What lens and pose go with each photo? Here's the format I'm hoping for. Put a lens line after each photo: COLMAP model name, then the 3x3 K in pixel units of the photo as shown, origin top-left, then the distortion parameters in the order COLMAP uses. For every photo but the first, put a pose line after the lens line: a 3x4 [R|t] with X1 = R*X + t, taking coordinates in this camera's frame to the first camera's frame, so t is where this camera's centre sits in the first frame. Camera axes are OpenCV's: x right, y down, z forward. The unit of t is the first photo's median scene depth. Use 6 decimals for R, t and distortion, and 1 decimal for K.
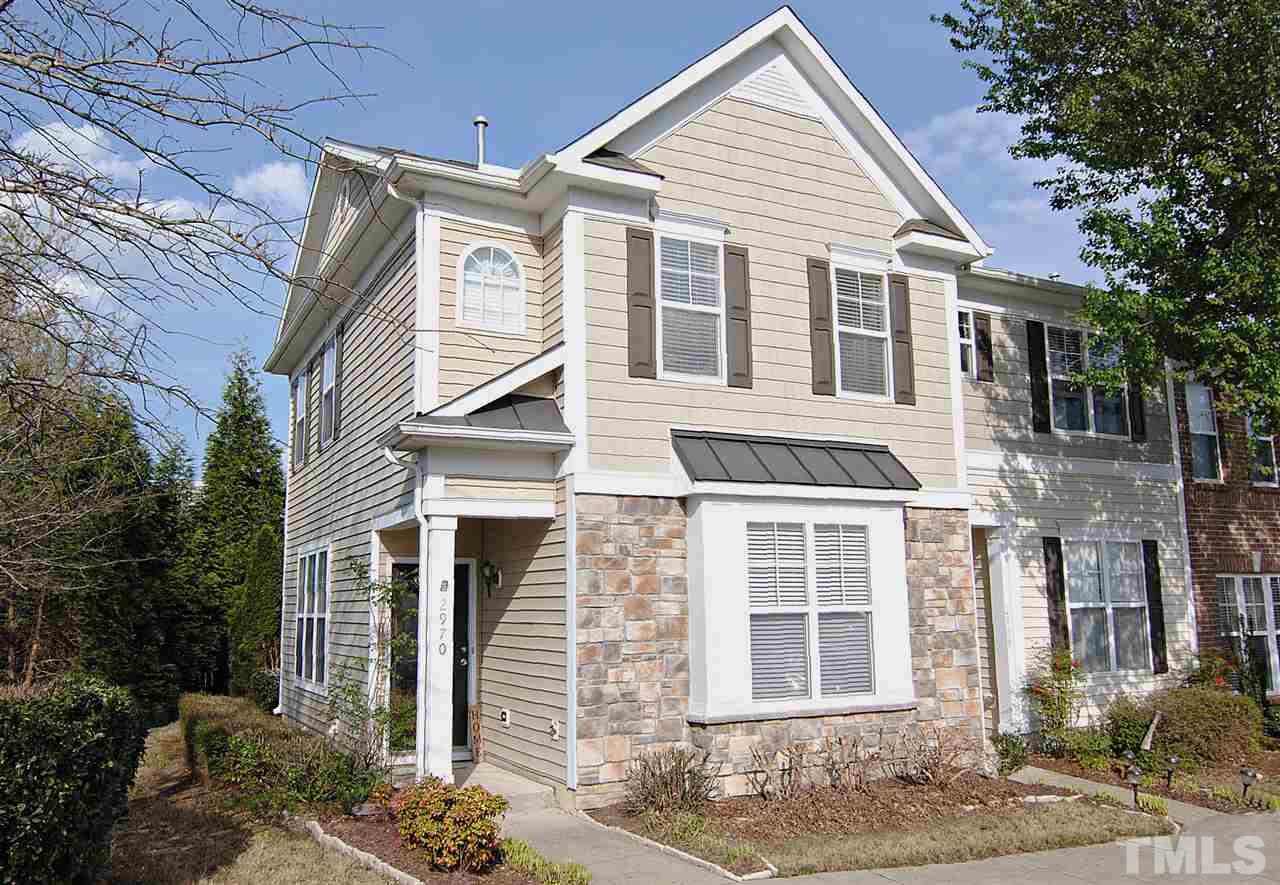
lens RADIAL K [[998.2, 0, 637.0], [0, 998.2, 450.2], [0, 0, 1]] dist [-0.015130, -0.004068]
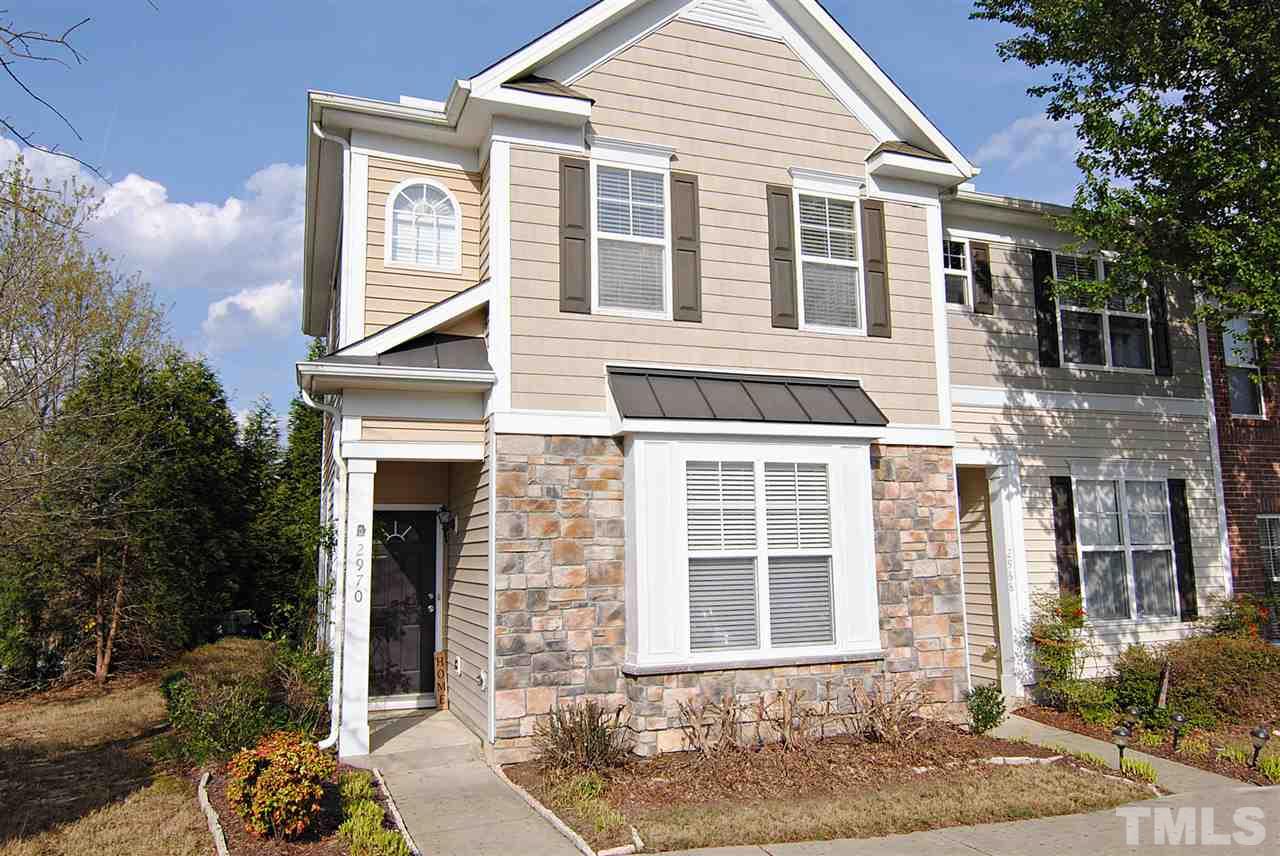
lens RADIAL K [[919.4, 0, 641.9], [0, 919.4, 421.6], [0, 0, 1]] dist [-0.009539, -0.004351]
pose [[0.994180, -0.021253, -0.105611, 0.150033], [0.022400, 0.999702, 0.009679, 0.023366], [0.105374, -0.011988, 0.994360, 0.121928]]
